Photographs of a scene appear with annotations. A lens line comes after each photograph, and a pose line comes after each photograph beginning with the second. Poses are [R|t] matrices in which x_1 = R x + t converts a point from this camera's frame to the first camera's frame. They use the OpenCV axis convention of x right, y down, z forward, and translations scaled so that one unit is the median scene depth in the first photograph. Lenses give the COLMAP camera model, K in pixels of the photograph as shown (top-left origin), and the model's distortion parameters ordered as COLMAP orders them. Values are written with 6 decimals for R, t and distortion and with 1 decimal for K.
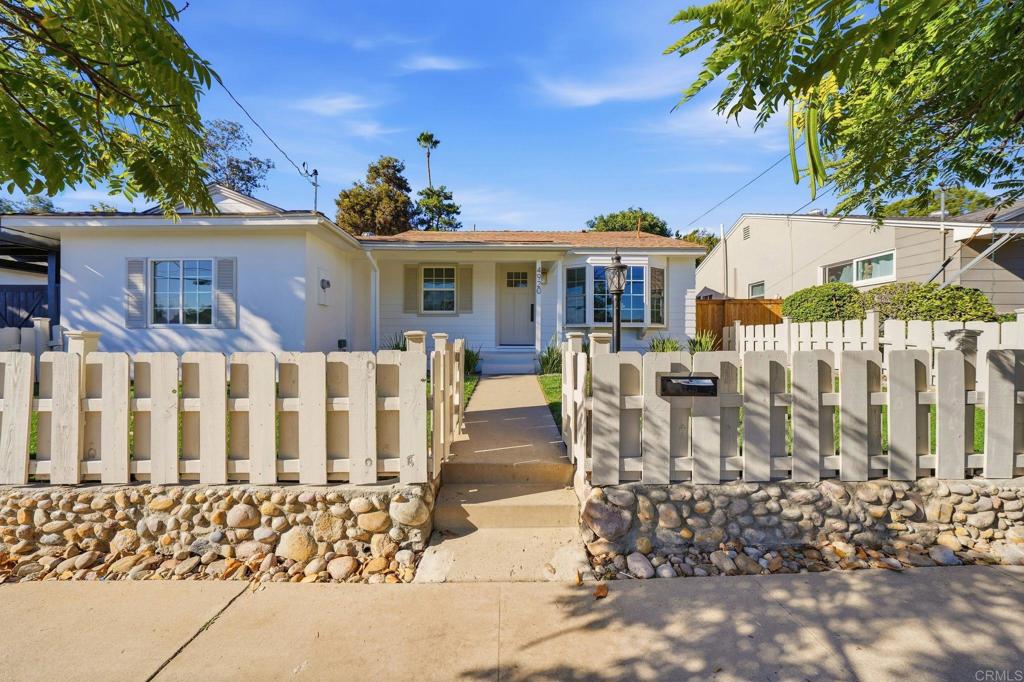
lens RADIAL K [[362.4, 0, 508.4], [0, 362.4, 341.5], [0, 0, 1]] dist [-0.015352, 0.000154]
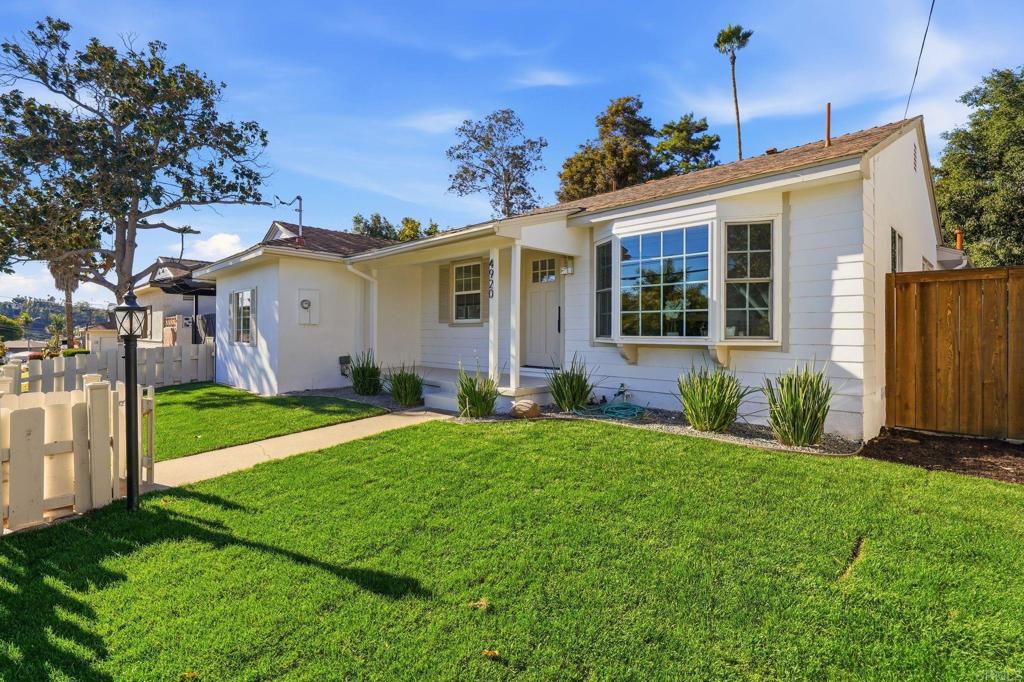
lens RADIAL K [[486.3, 0, 512.0], [0, 486.3, 341.0], [0, 0, 1]] dist [-0.002625, -0.000134]
pose [[0.699817, 0.011800, -0.714224, 0.637143], [0.000728, 0.999851, 0.017232, -0.055051], [0.714321, -0.012579, 0.699705, 0.315050]]
